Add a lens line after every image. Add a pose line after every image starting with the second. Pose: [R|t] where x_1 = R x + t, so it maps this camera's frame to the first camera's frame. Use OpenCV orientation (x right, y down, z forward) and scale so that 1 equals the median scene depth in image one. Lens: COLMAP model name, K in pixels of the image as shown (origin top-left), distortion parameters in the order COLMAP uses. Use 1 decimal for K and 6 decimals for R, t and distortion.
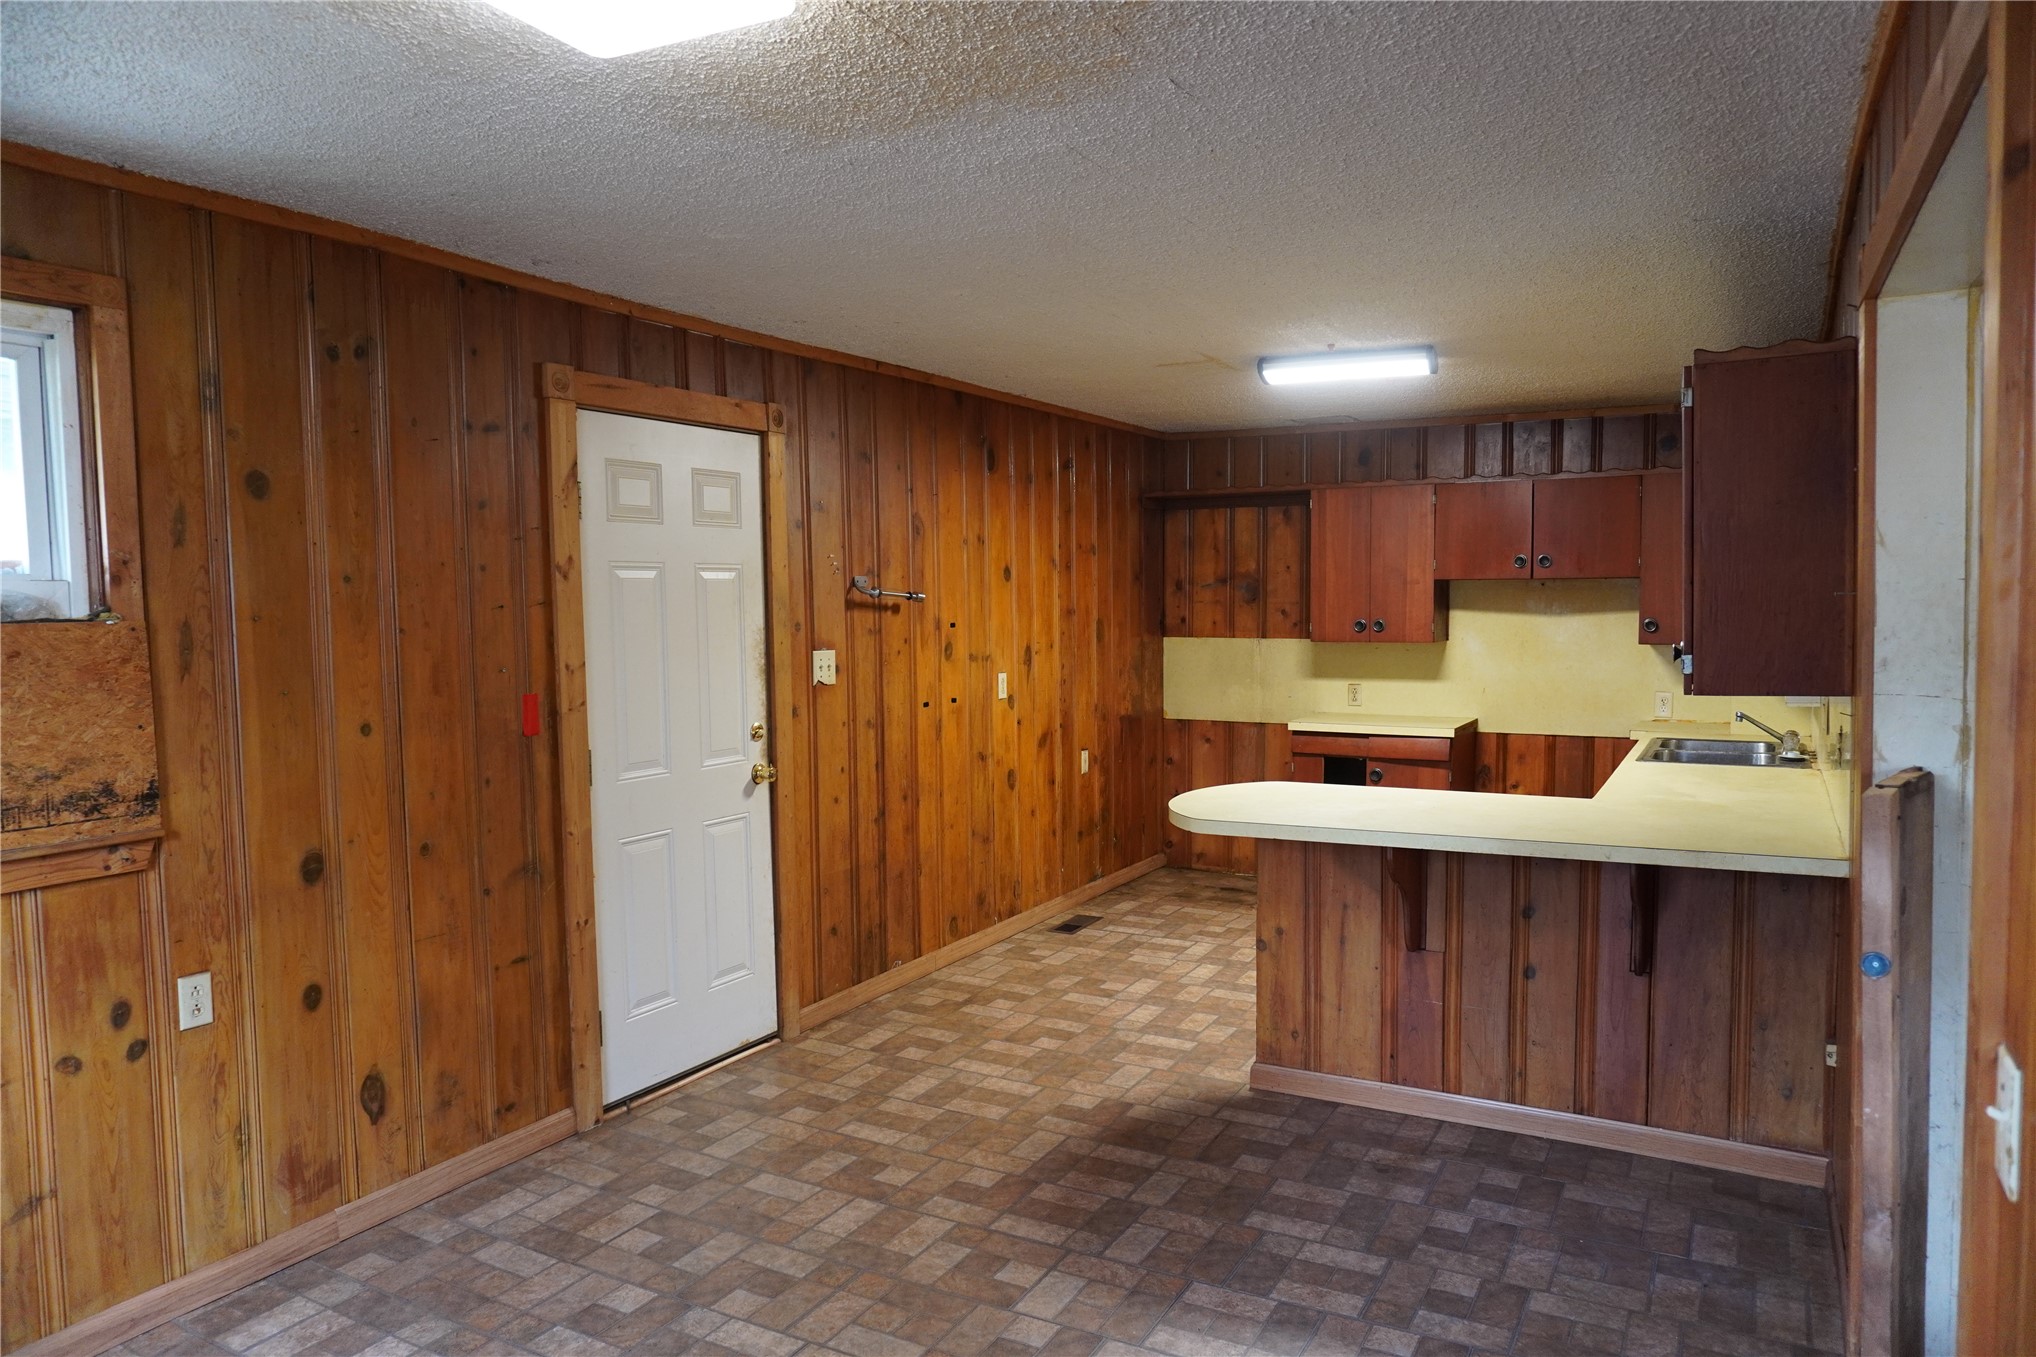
lens RADIAL K [[1358.0, 0, 1016.0], [0, 1358.0, 686.9], [0, 0, 1]] dist [-0.054136, 0.042113]
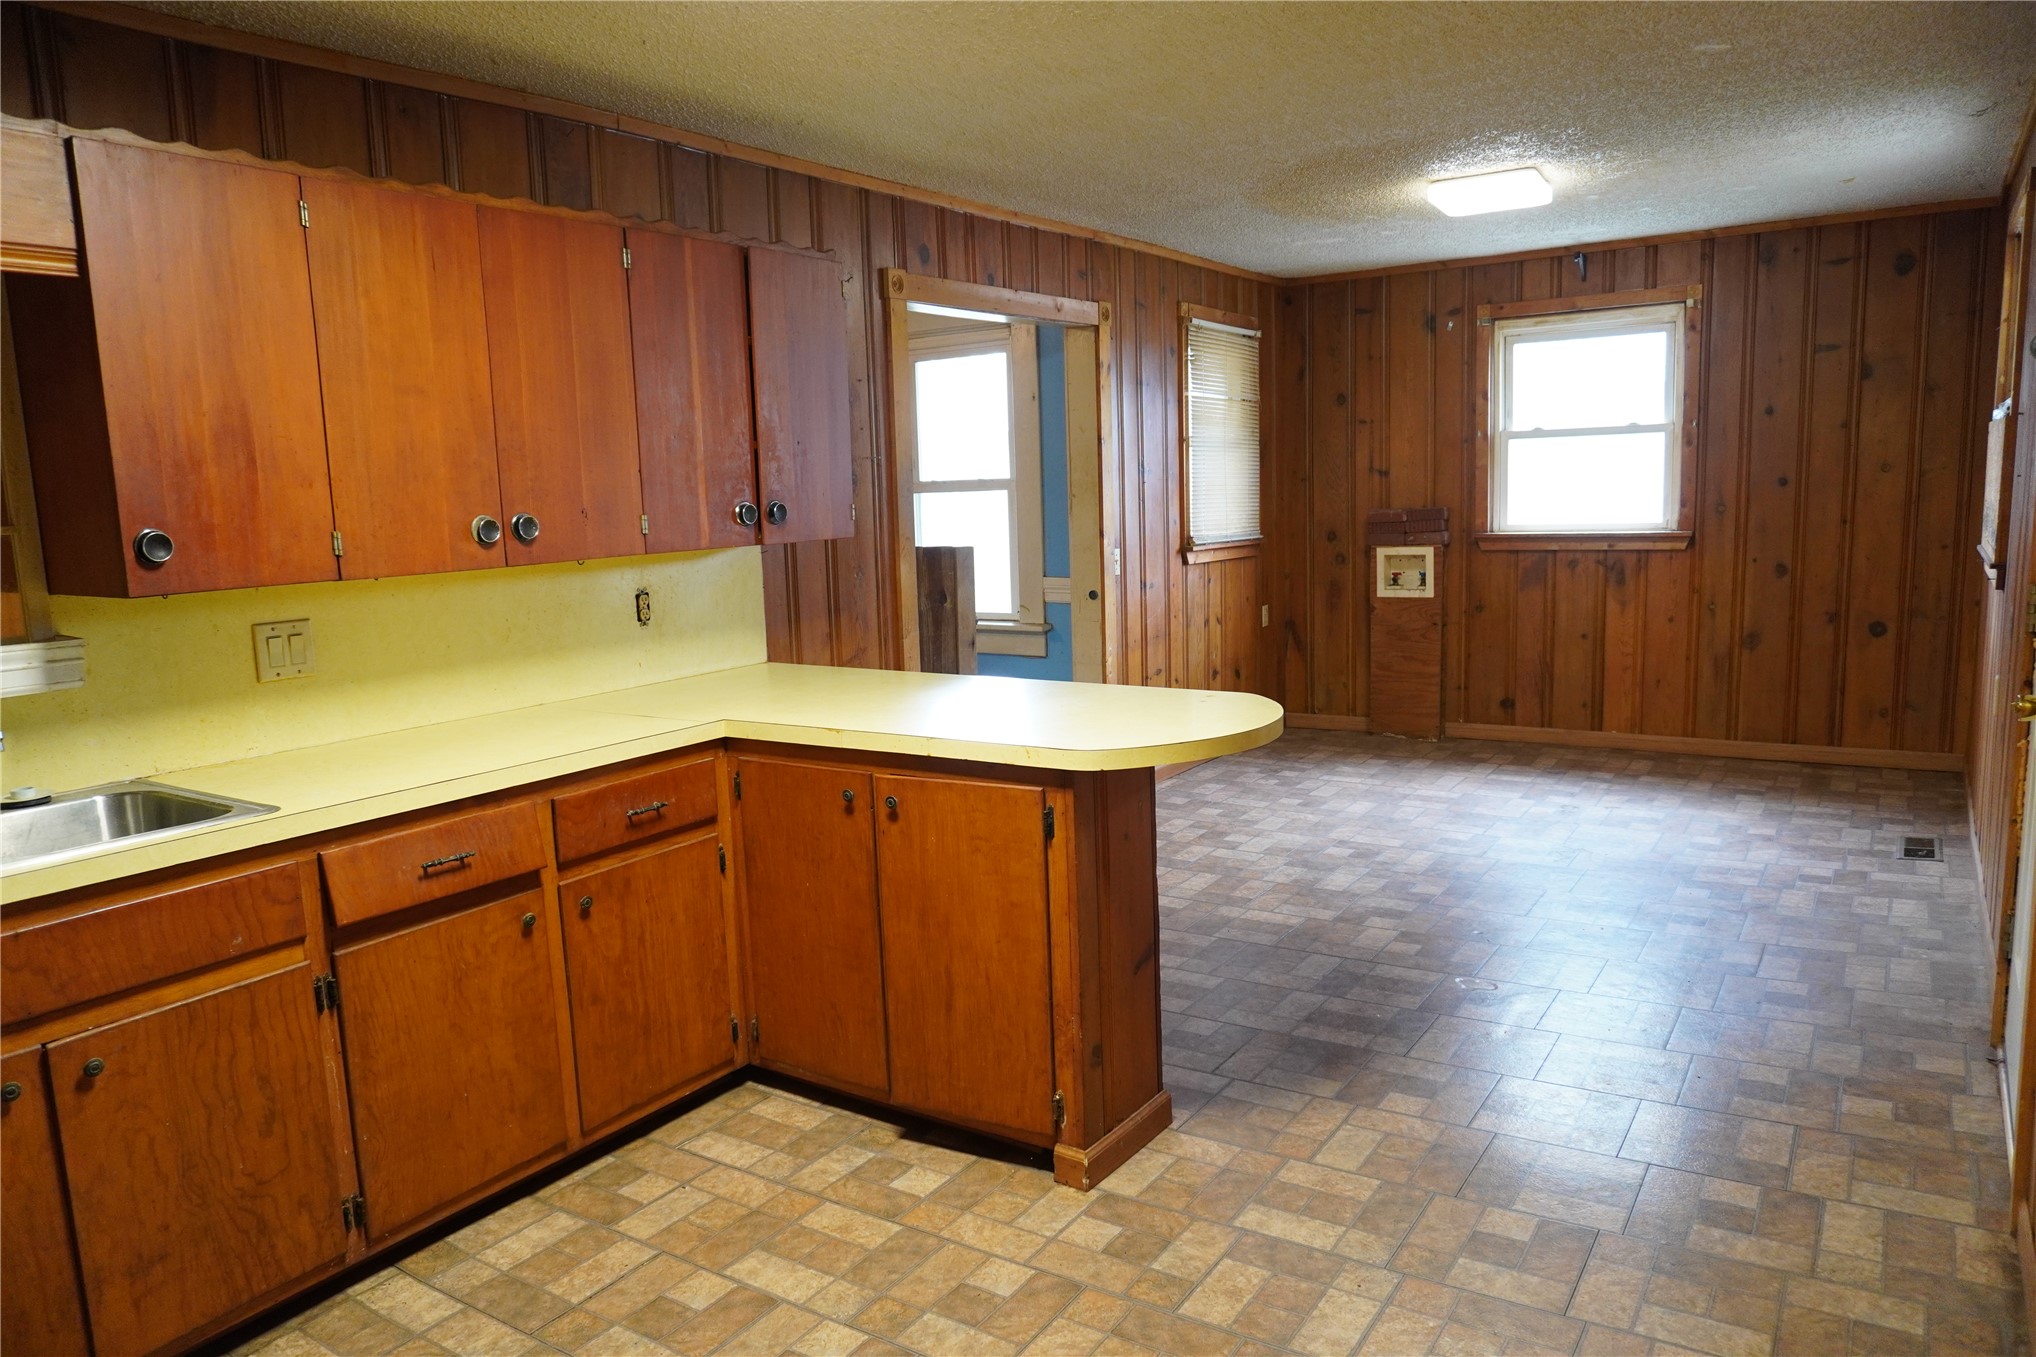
lens RADIAL K [[1361.0, 0, 1031.2], [0, 1361.0, 675.7], [0, 0, 1]] dist [-0.007399, -0.000047]
pose [[-0.995719, 0.038444, 0.084064, 0.171518], [0.054821, 0.977815, 0.202171, -0.081669], [-0.074427, 0.205913, -0.975736, 1.598656]]
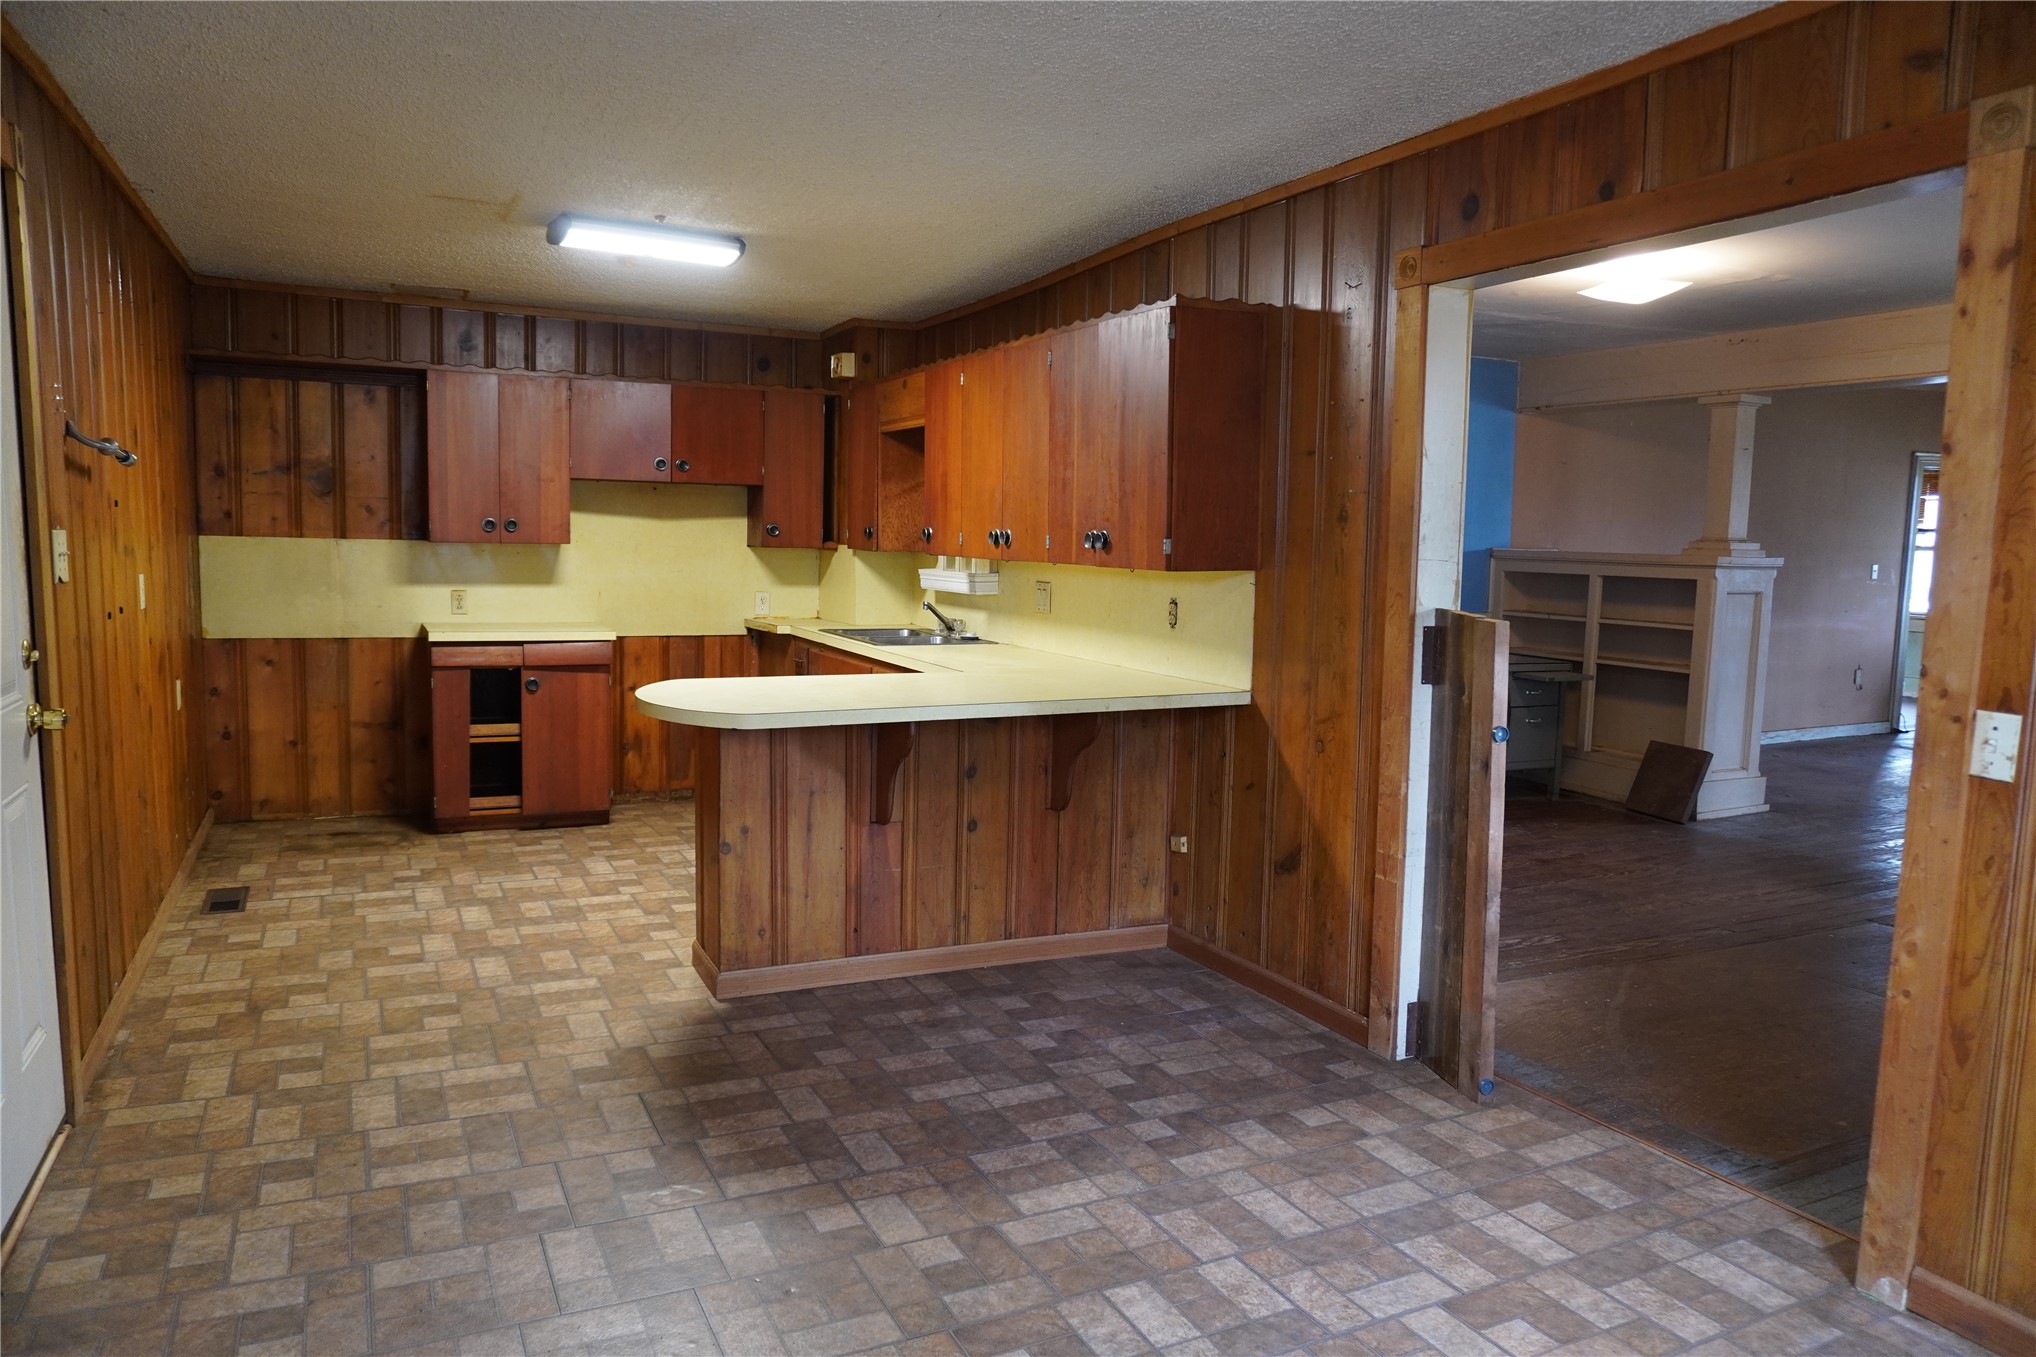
lens RADIAL K [[1358.0, 0, 1016.0], [0, 1358.0, 686.9], [0, 0, 1]] dist [-0.054136, 0.042113]
pose [[0.578899, -0.067715, 0.812583, -0.443054], [0.024107, 0.997531, 0.065954, 0.019489], [-0.815043, -0.018592, 0.579102, 0.272994]]
